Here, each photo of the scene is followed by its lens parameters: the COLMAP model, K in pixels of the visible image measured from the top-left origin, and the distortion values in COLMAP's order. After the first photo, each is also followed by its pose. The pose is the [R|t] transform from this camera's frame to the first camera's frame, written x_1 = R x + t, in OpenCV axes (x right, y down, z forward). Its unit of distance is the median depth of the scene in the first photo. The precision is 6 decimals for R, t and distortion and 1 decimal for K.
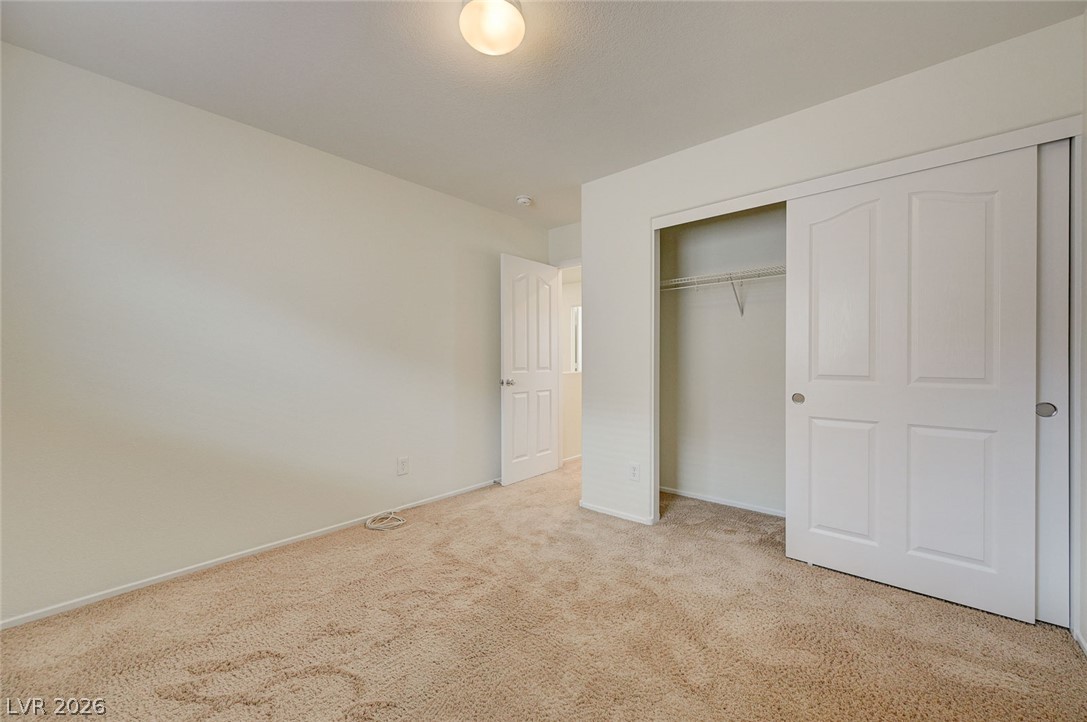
lens RADIAL K [[430.1, 0, 544.6], [0, 430.1, 364.0], [0, 0, 1]] dist [-0.001217, -0.000111]
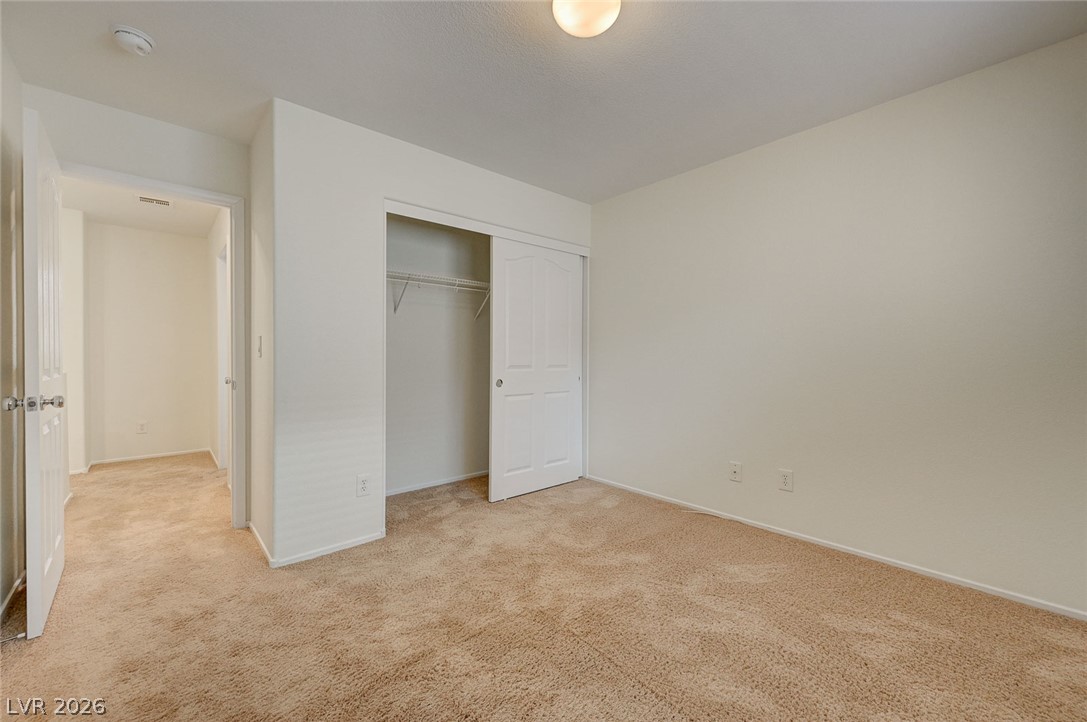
lens RADIAL K [[435.1, 0, 552.8], [0, 435.1, 360.3], [0, 0, 1]] dist [-0.001005, -0.000166]
pose [[0.107887, -0.010330, 0.994110, -0.702086], [0.003376, 0.999944, 0.010024, -0.005885], [-0.994157, 0.002275, 0.107915, 0.615715]]
